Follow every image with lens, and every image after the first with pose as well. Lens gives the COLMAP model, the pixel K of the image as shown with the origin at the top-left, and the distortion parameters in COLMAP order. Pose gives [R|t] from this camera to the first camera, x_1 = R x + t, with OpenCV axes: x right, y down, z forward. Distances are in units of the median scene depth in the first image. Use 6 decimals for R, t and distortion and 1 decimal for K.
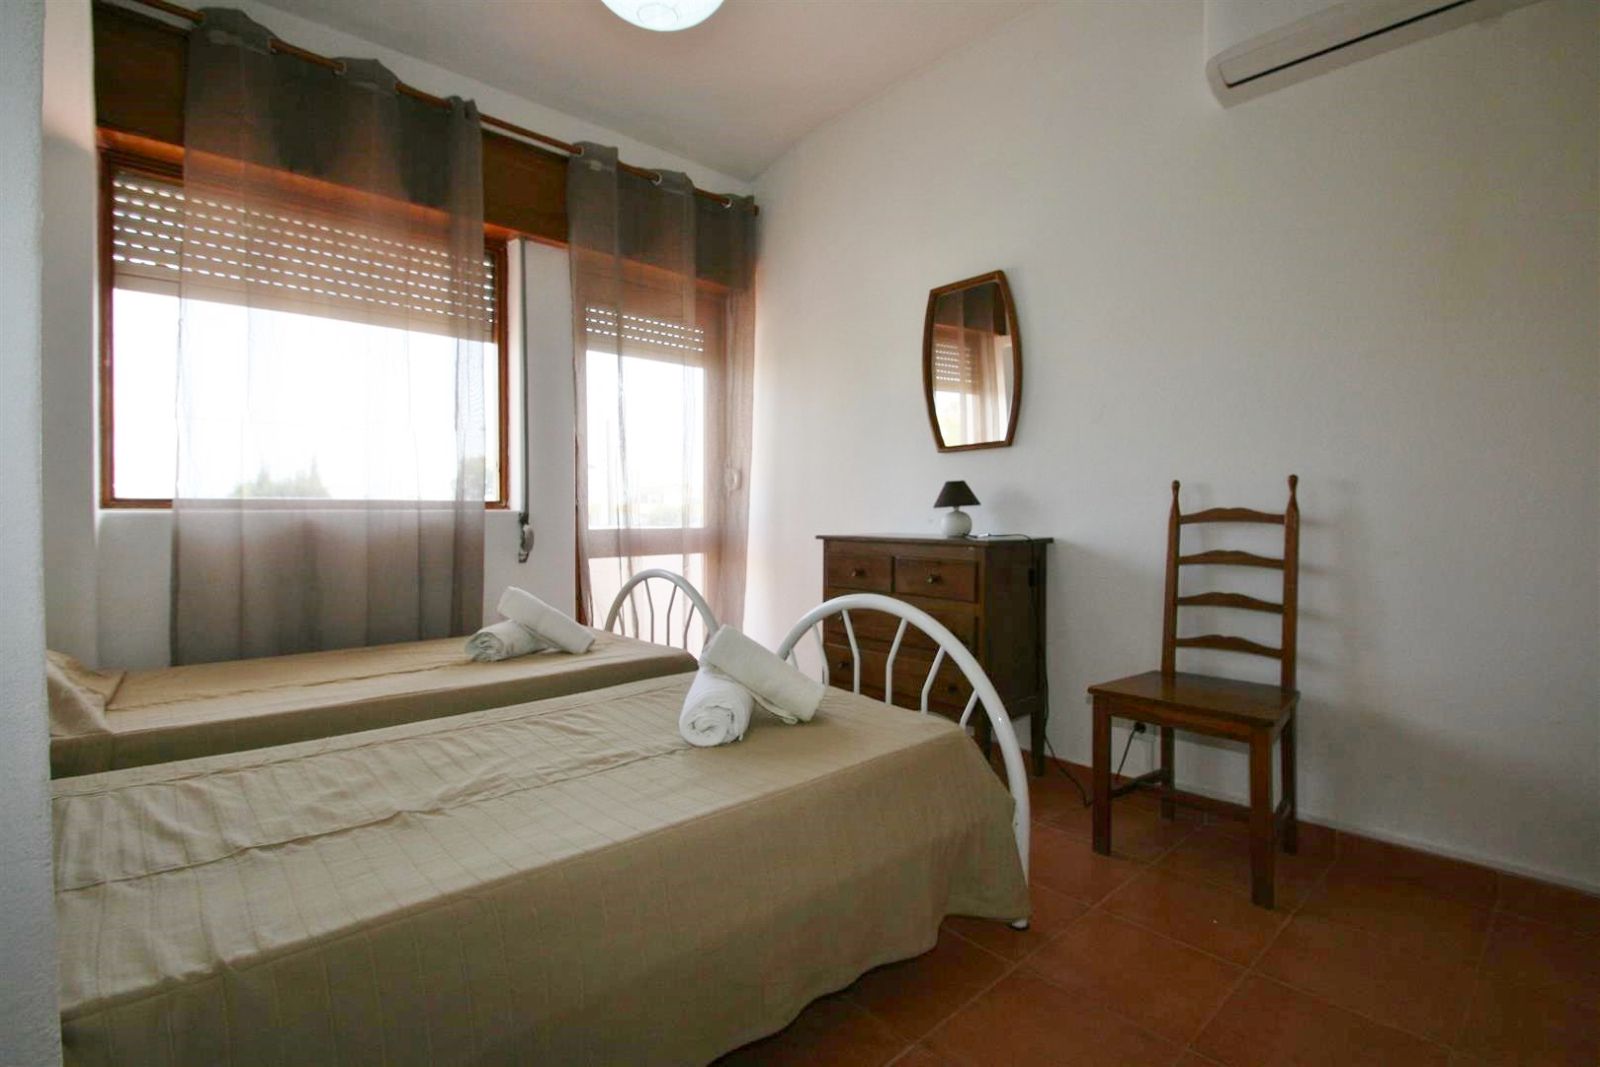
lens RADIAL K [[750.6, 0, 800.0], [0, 750.6, 533.5], [0, 0, 1]] dist [0.010106, 0.000195]
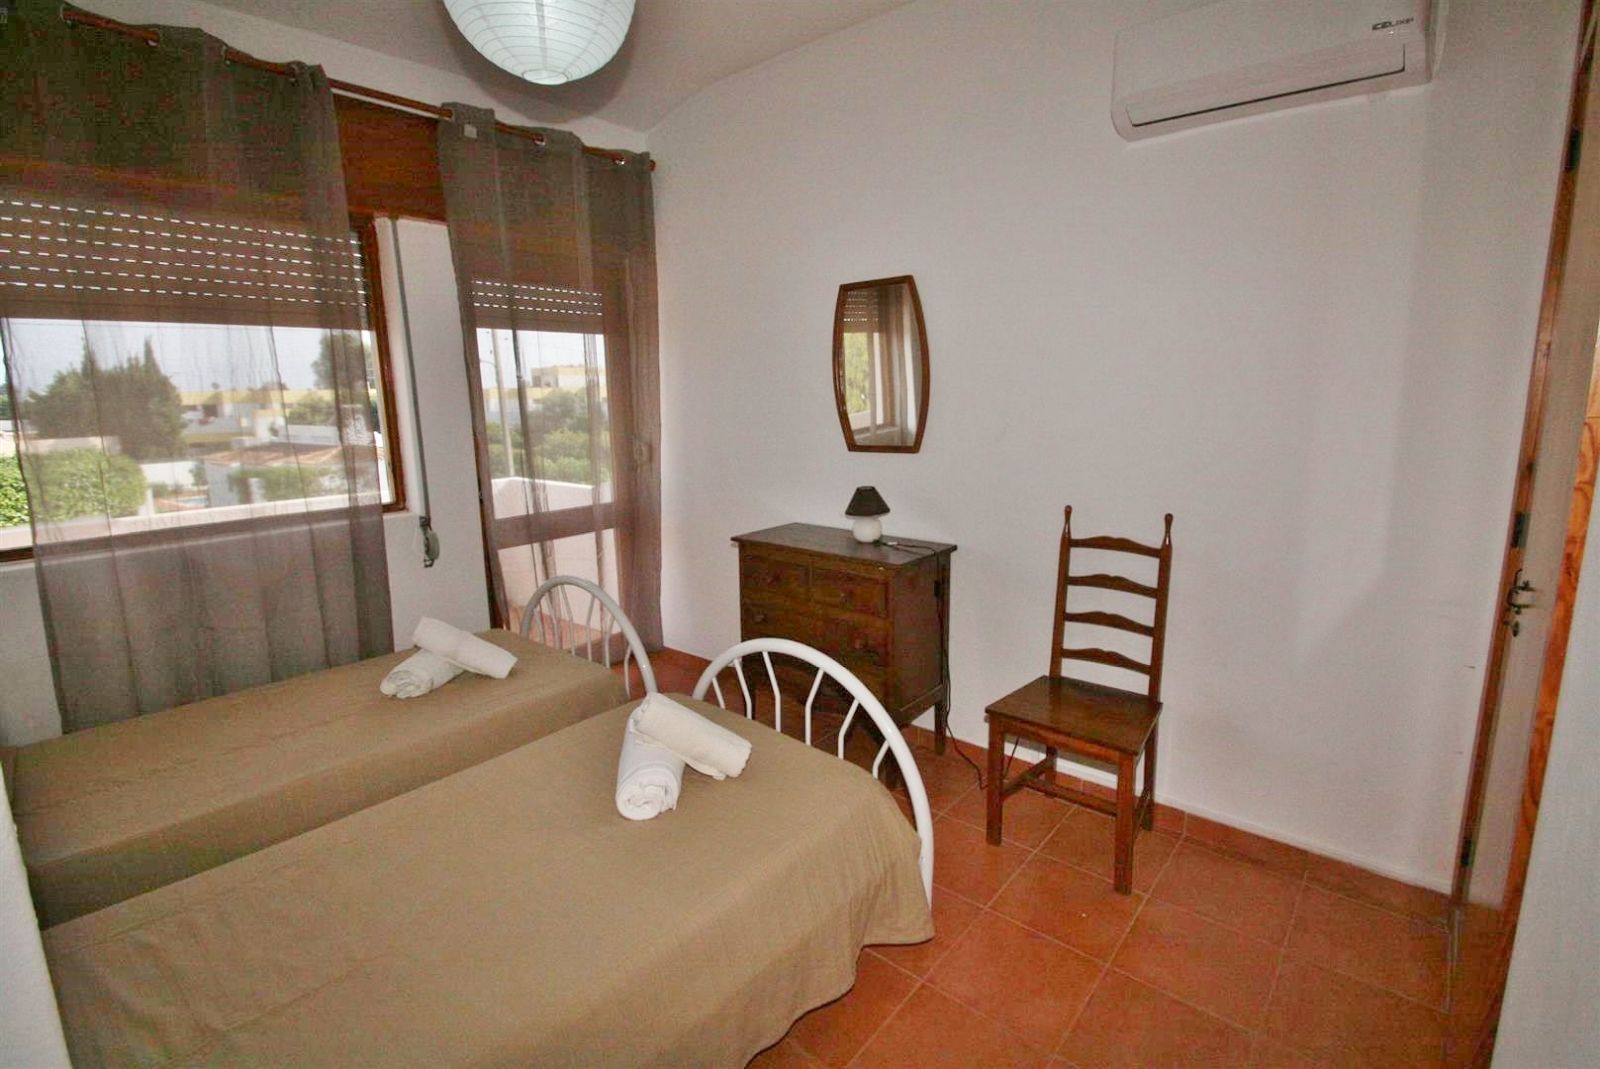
lens RADIAL K [[752.0, 0, 800.0], [0, 752.0, 534.5], [0, 0, 1]] dist [0.025698, -0.019007]
pose [[0.992129, -0.039136, 0.118947, -0.008399], [0.019402, 0.986479, 0.162736, -0.177665], [-0.123707, -0.159147, 0.979474, -0.012646]]
